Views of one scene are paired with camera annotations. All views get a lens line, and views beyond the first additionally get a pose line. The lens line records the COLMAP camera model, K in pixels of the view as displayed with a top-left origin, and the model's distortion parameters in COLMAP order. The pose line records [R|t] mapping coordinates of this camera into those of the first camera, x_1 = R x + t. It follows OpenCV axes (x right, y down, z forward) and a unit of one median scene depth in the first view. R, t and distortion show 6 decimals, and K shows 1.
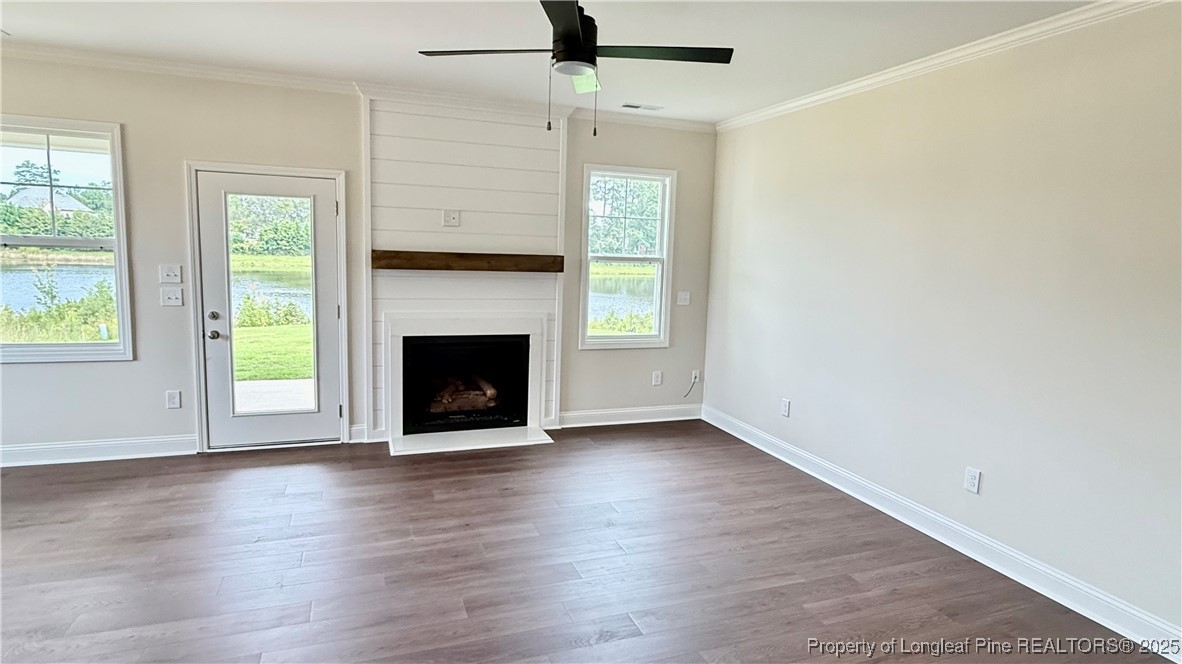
lens RADIAL K [[642.6, 0, 592.6], [0, 642.6, 330.5], [0, 0, 1]] dist [0.002159, -0.002583]
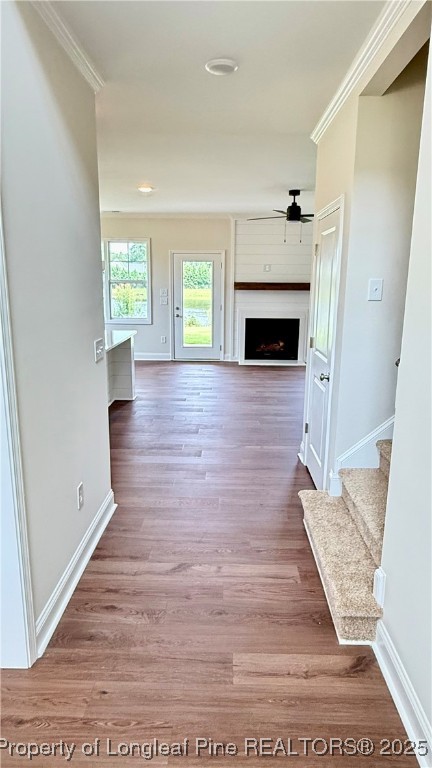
lens RADIAL K [[502.2, 0, 215.4], [0, 502.2, 384.5], [0, 0, 1]] dist [-0.005972, -0.000559]
pose [[0.927873, 0.053184, -0.369084, 0.317508], [-0.025084, 0.996437, 0.080525, 0.111463], [0.372051, -0.065459, 0.925901, -0.825818]]
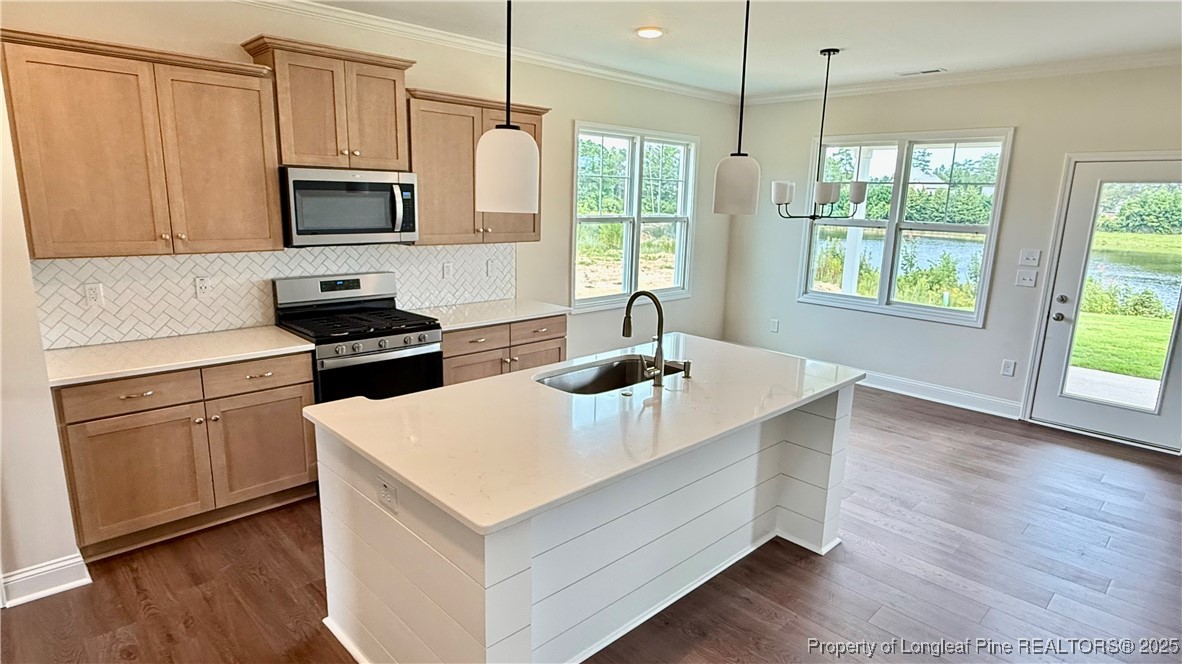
lens RADIAL K [[642.6, 0, 588.0], [0, 642.6, 334.5], [0, 0, 1]] dist [0.002159, -0.002583]
pose [[0.403401, 0.169490, -0.899189, 0.055931], [-0.128365, 0.983460, 0.127787, -0.000376], [0.905975, 0.063876, 0.418485, -0.141191]]
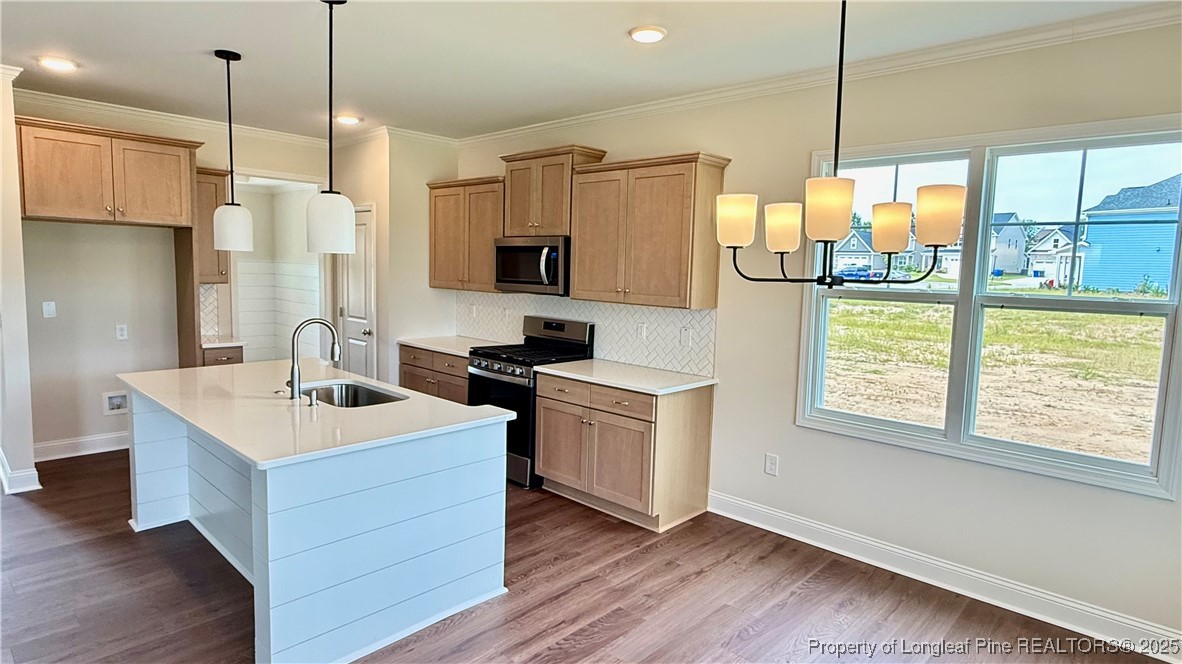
lens RADIAL K [[642.6, 0, 591.4], [0, 642.6, 329.0], [0, 0, 1]] dist [0.002159, -0.002583]
pose [[-0.894490, -0.015913, -0.446806, -0.394583], [-0.115731, 0.973546, 0.197016, -0.124573], [0.431850, 0.227938, -0.872668, 0.836885]]
